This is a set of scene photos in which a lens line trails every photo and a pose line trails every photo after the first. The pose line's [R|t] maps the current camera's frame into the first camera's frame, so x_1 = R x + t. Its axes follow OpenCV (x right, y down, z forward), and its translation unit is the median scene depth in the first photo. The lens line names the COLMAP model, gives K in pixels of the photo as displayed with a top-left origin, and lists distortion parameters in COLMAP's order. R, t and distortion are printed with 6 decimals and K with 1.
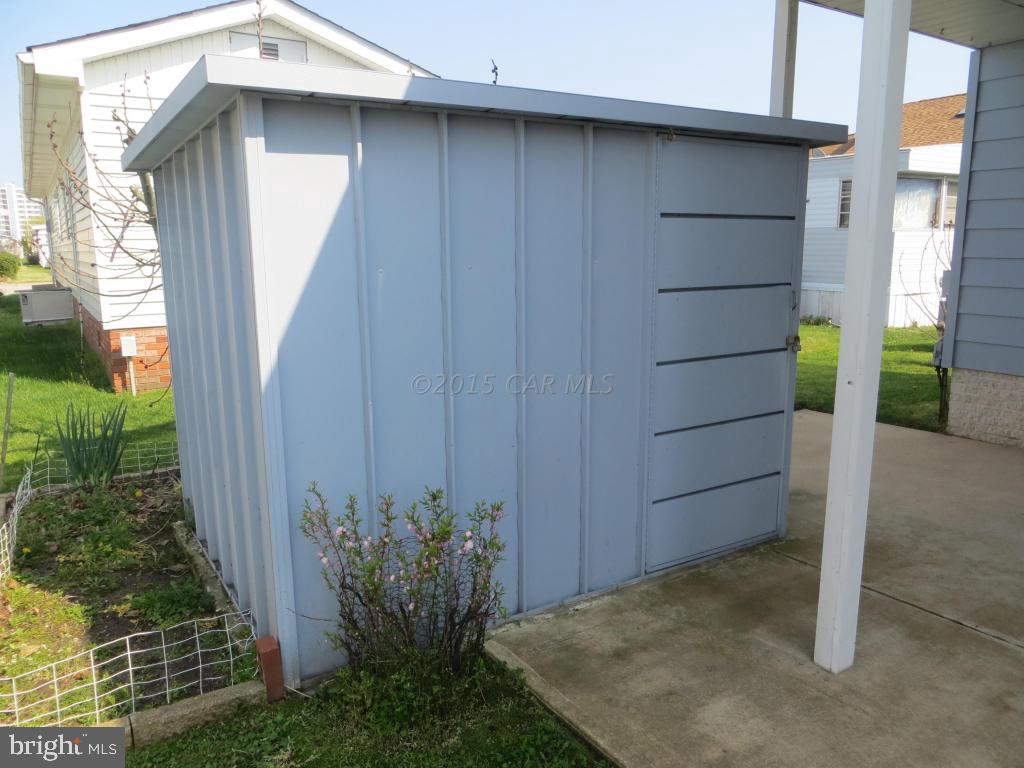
lens RADIAL K [[769.4, 0, 512.0], [0, 769.4, 384.0], [0, 0, 1]] dist [-0.001703, -0.008050]
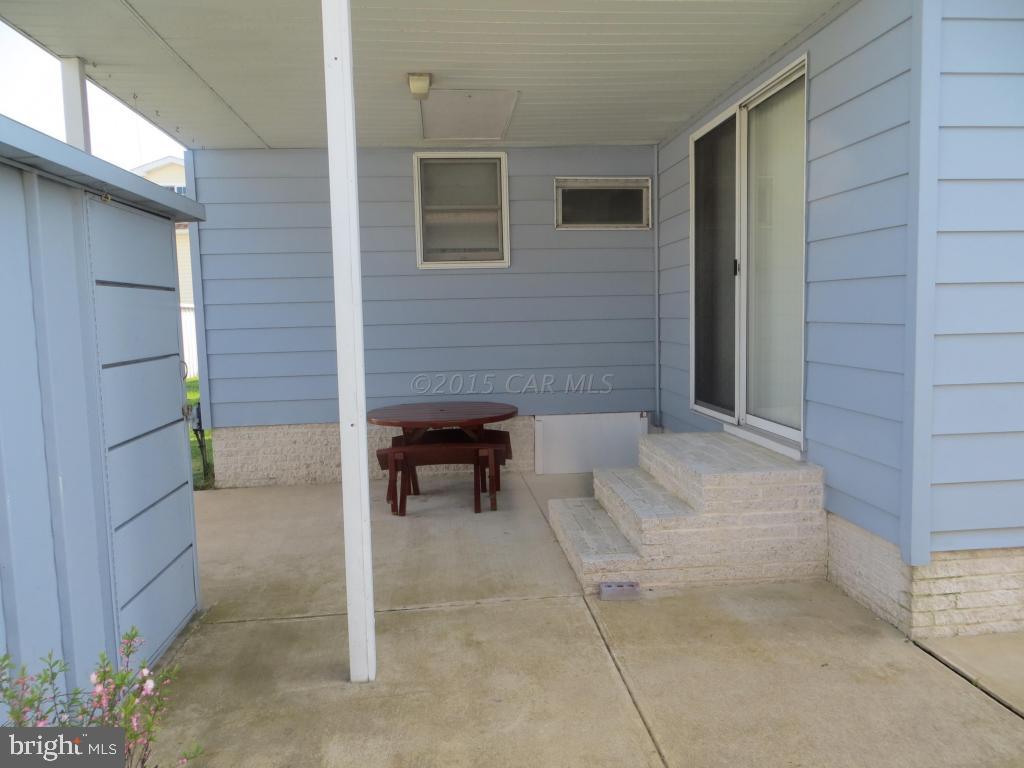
lens RADIAL K [[769.4, 0, 512.0], [0, 769.4, 384.0], [0, 0, 1]] dist [-0.001703, -0.008050]
pose [[0.457153, -0.091025, 0.884718, -0.386695], [0.184428, 0.982829, 0.005822, -0.020235], [-0.870056, 0.160505, 0.466090, 0.187179]]
